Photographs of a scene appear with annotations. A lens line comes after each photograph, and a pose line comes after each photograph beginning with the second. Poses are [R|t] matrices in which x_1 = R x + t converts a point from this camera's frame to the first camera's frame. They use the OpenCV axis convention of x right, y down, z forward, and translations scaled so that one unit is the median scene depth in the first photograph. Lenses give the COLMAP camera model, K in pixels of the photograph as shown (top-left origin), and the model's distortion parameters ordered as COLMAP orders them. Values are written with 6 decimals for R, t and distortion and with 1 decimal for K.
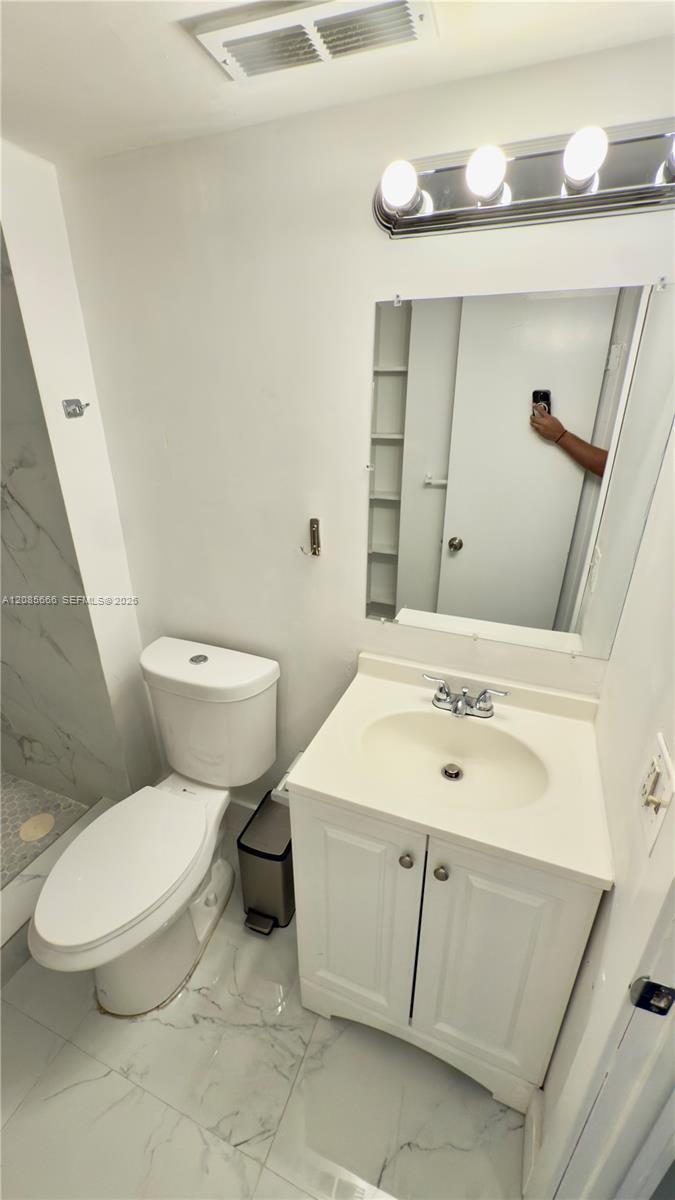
lens RADIAL K [[479.4, 0, 337.5], [0, 479.4, 599.3], [0, 0, 1]] dist [-0.001110, 0.000641]
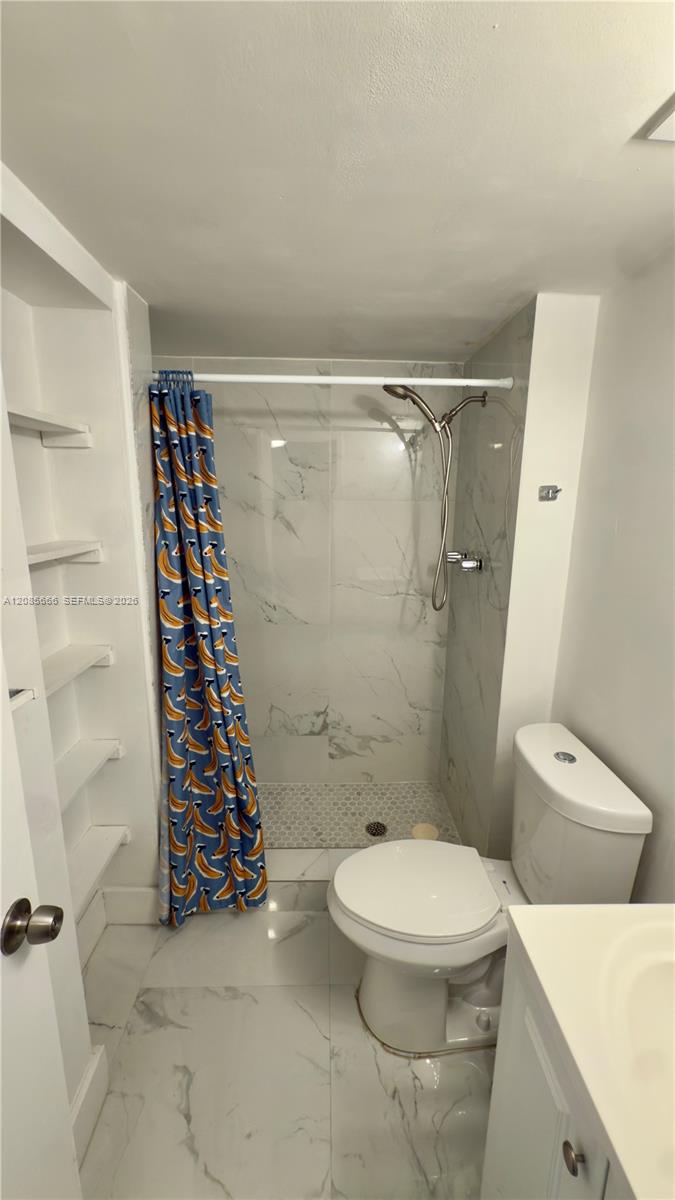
lens RADIAL K [[479.4, 0, 340.1], [0, 479.4, 598.0], [0, 0, 1]] dist [-0.001110, 0.000641]
pose [[0.393678, 0.184872, -0.900467, 0.314642], [-0.364355, 0.930717, 0.031790, -0.026907], [0.843957, 0.315575, 0.433762, 0.175774]]
